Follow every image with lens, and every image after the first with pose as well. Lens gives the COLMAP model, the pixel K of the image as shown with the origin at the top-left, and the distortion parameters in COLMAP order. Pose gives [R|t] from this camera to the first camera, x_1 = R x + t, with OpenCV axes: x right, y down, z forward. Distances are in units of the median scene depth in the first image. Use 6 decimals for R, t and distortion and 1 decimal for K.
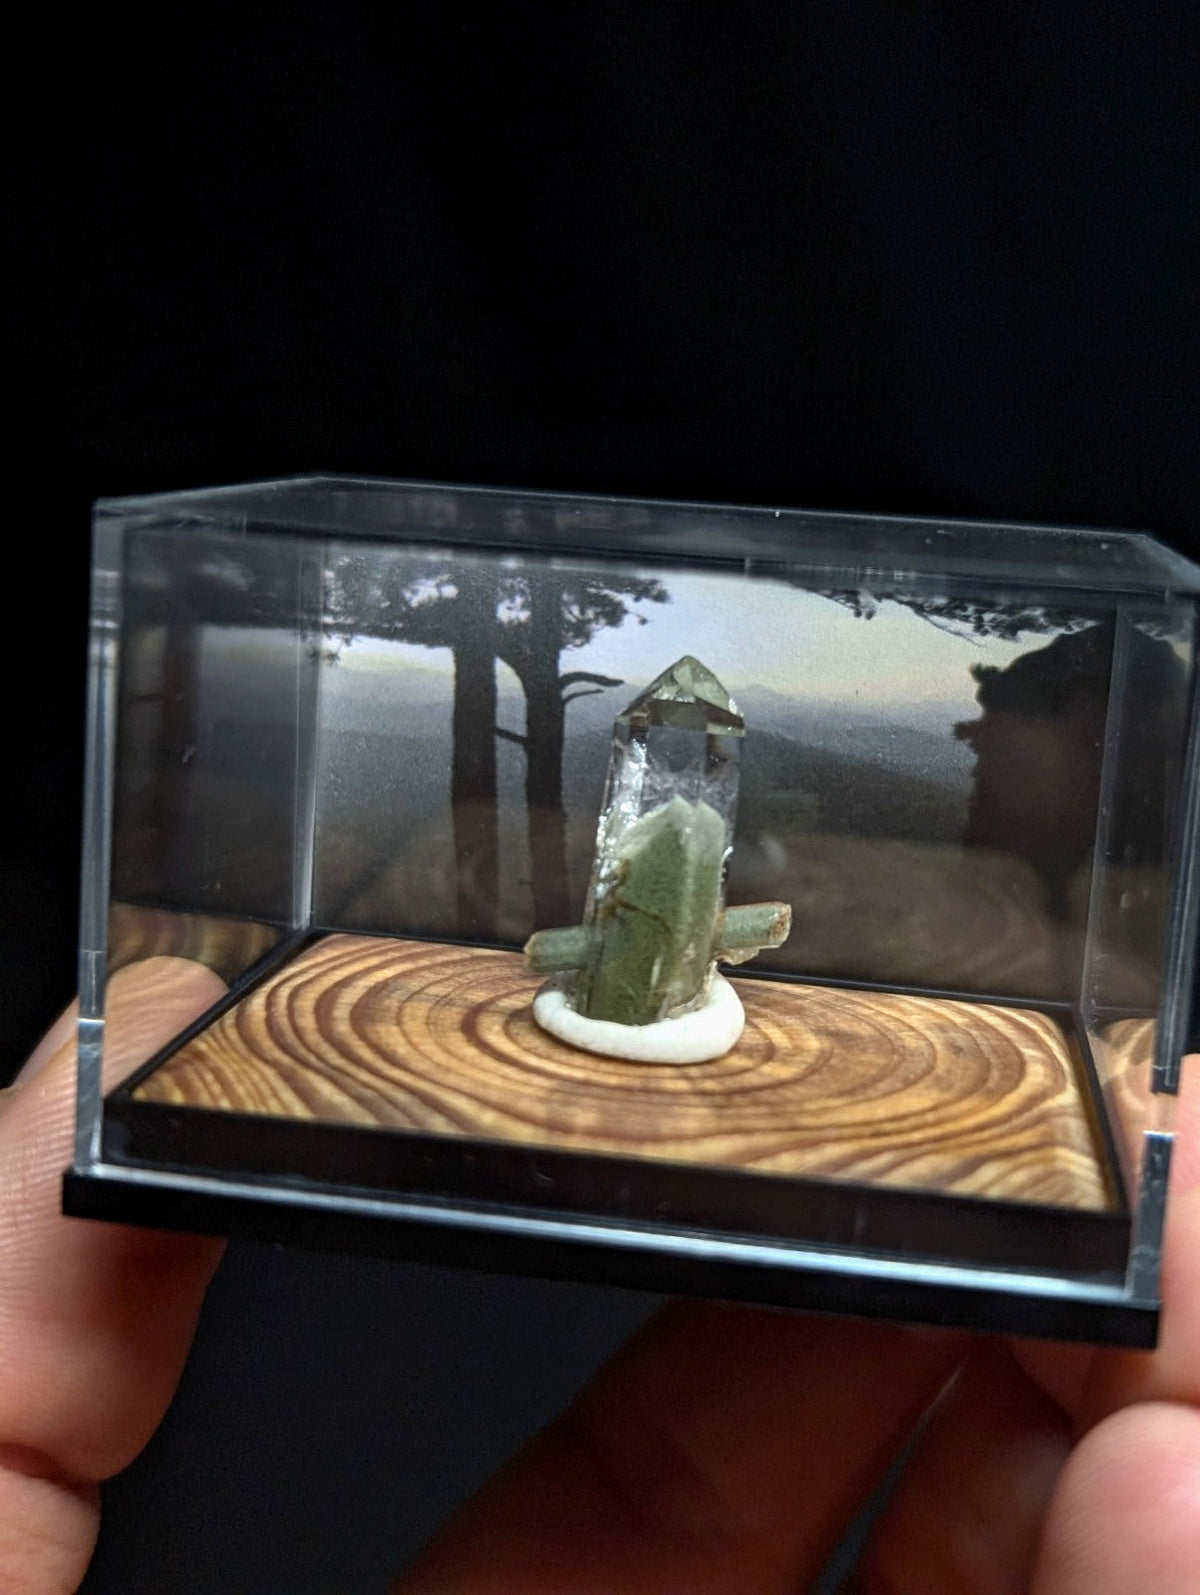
lens RADIAL K [[1936.4, 0, 622.0], [0, 1936.4, 774.3], [0, 0, 1]] dist [0.152192, -0.025797]
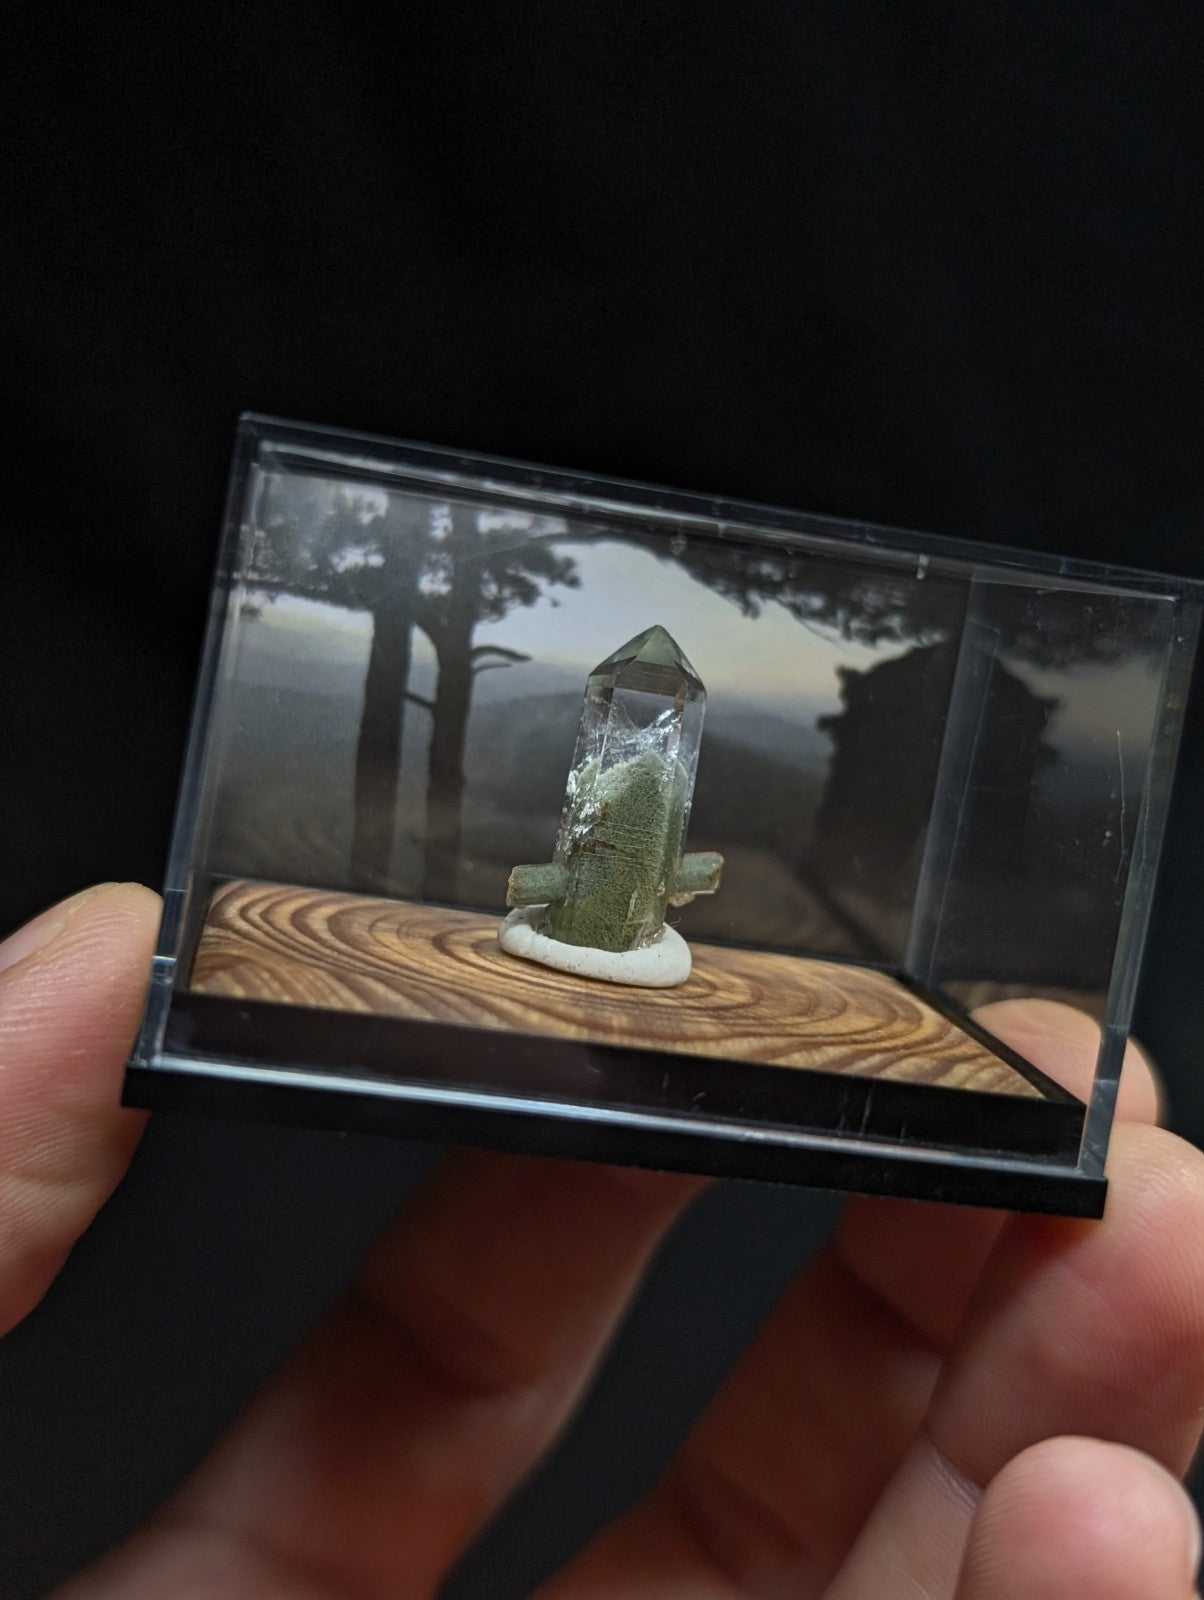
lens RADIAL K [[1921.7, 0, 584.6], [0, 1921.7, 772.0], [0, 0, 1]] dist [0.217584, -0.001257]
pose [[0.953112, 0.063713, 0.295833, -0.336762], [-0.048275, 0.997078, -0.059209, 0.092453], [-0.298741, 0.042152, 0.953403, -0.042423]]
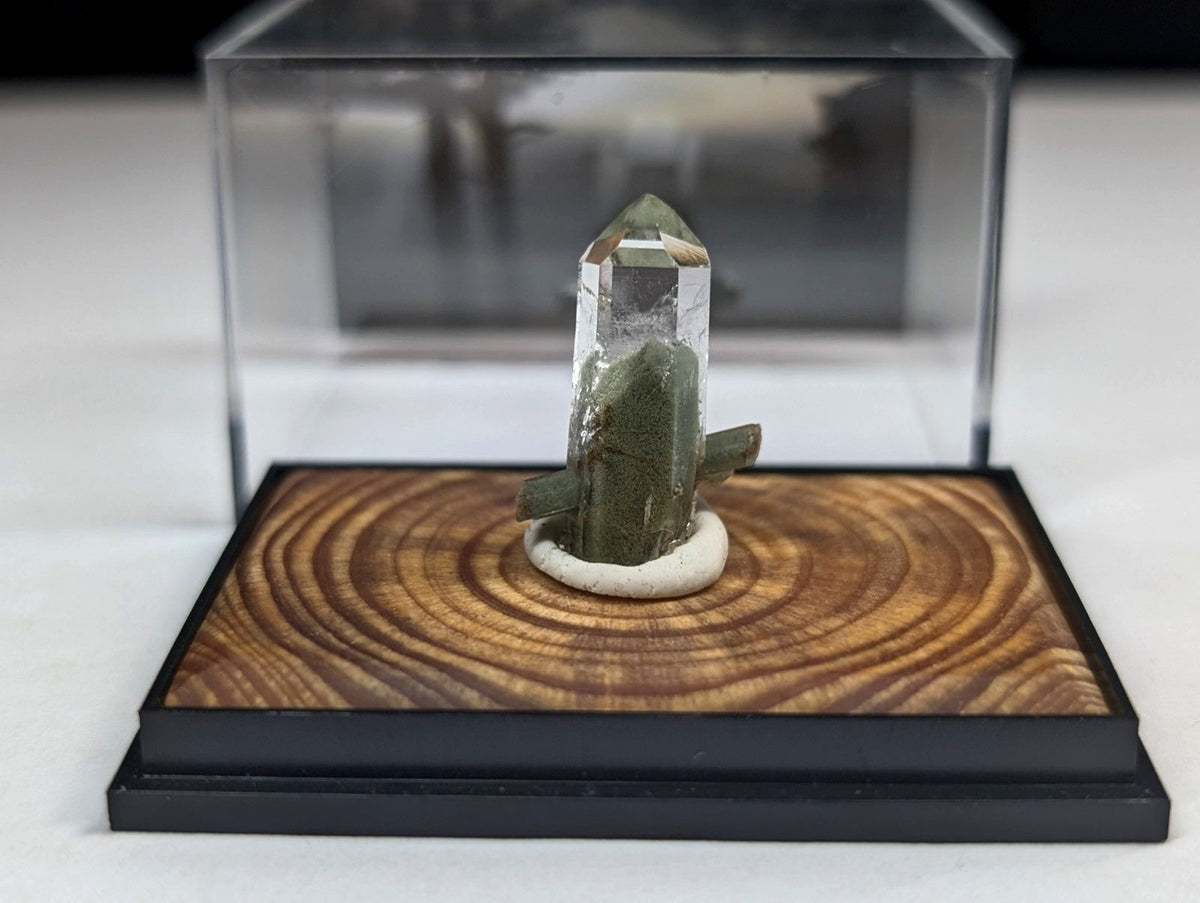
lens RADIAL K [[1745.6, 0, 592.9], [0, 1745.6, 452.3], [0, 0, 1]] dist [0.172567, -0.021104]
pose [[0.990555, -0.106816, 0.085967, -0.087871], [0.088380, 0.976757, 0.195283, -0.112979], [-0.104828, -0.185841, 0.976972, 0.097287]]
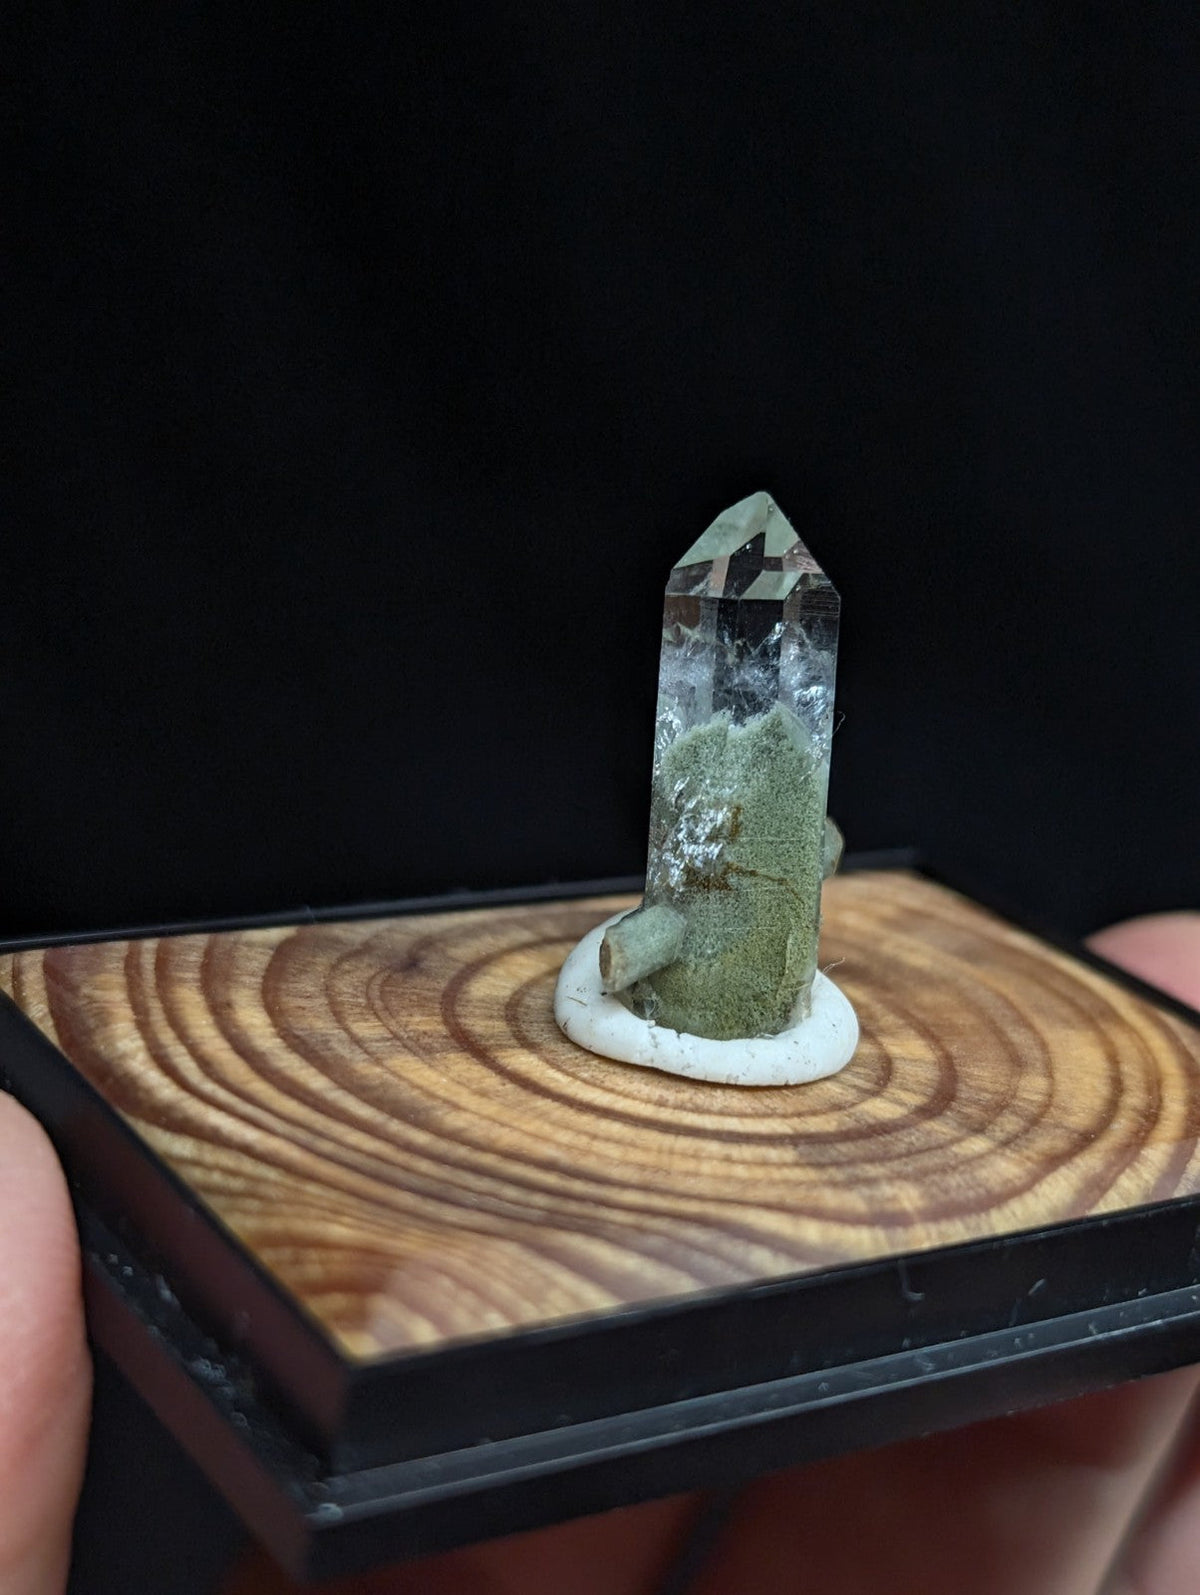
lens RADIAL K [[2687.8, 0, 611.0], [0, 2687.8, 799.4], [0, 0, 1]] dist [0.178700, -0.107198]
pose [[0.743899, -0.169103, 0.646544, -0.655037], [0.027467, 0.974376, 0.223243, -0.174689], [-0.667728, -0.148311, 0.729481, 0.331847]]
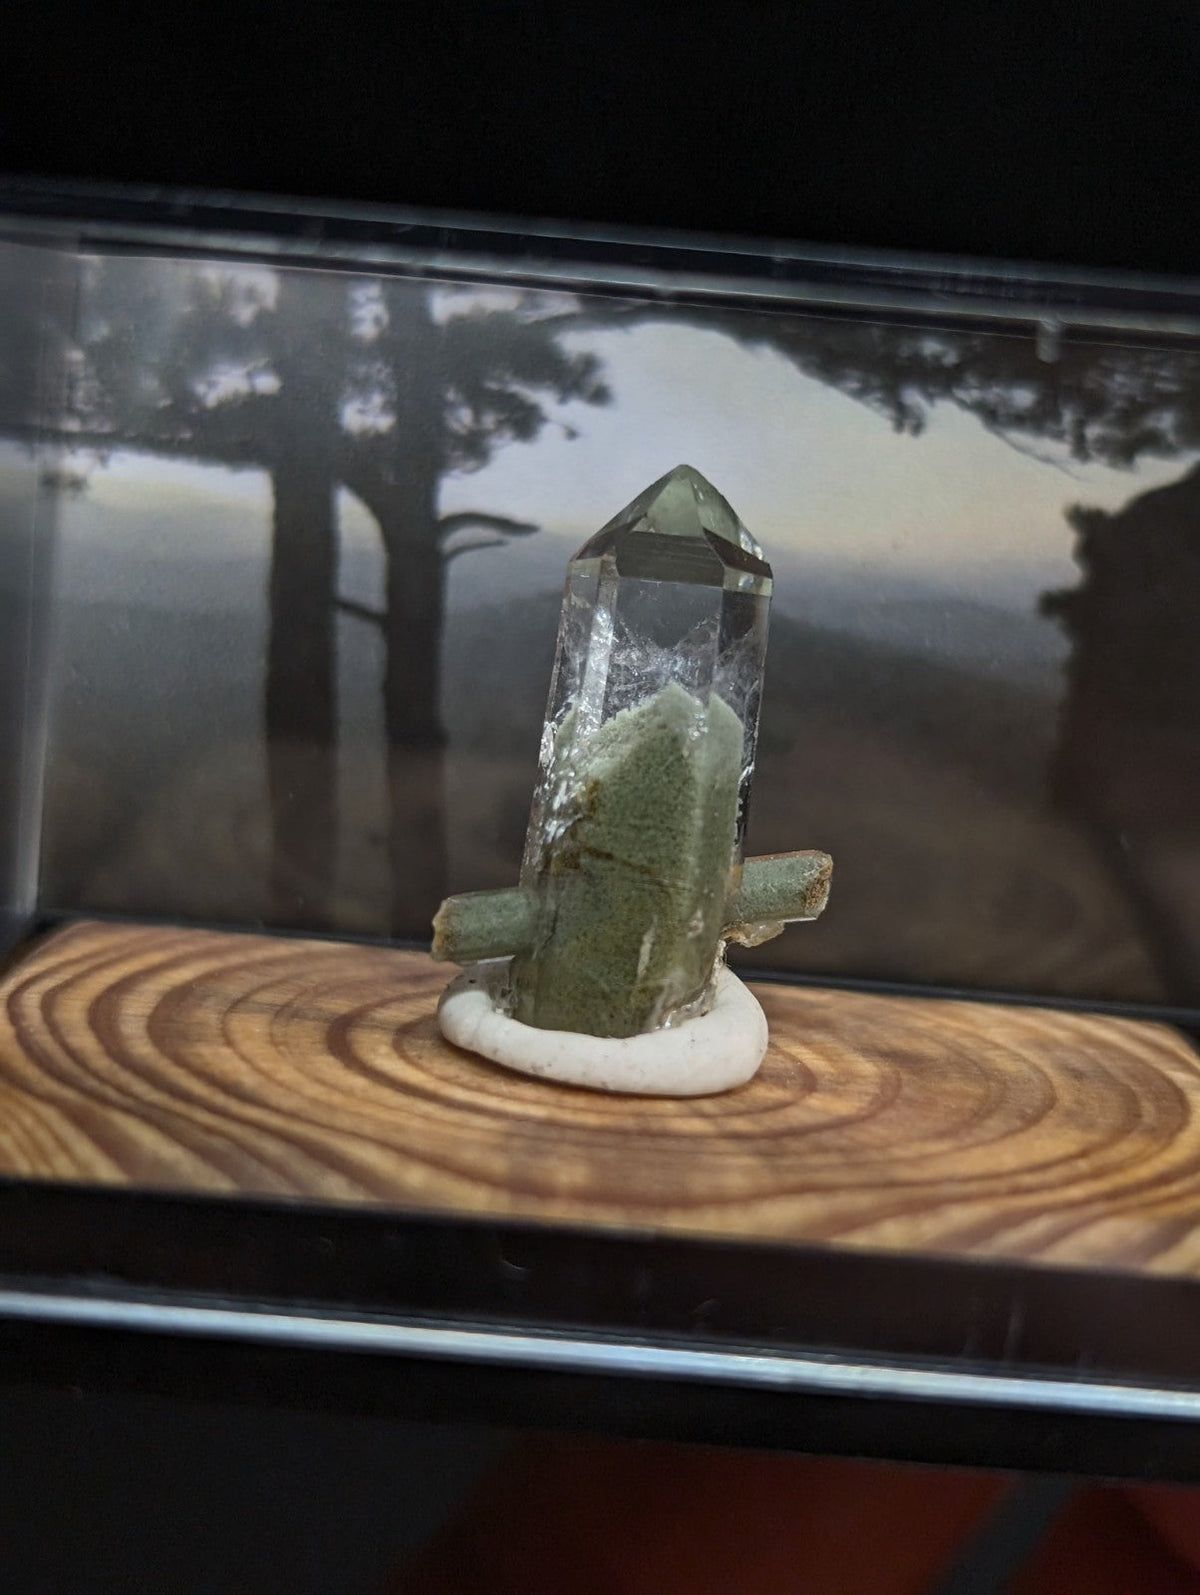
lens RADIAL K [[2687.8, 0, 611.0], [0, 2687.8, 799.4], [0, 0, 1]] dist [0.178700, -0.107198]
pose [[0.991700, -0.000021, 0.128574, -0.107536], [-0.000320, 0.999996, 0.002634, 0.048106], [-0.128573, -0.002653, 0.991696, 0.118105]]
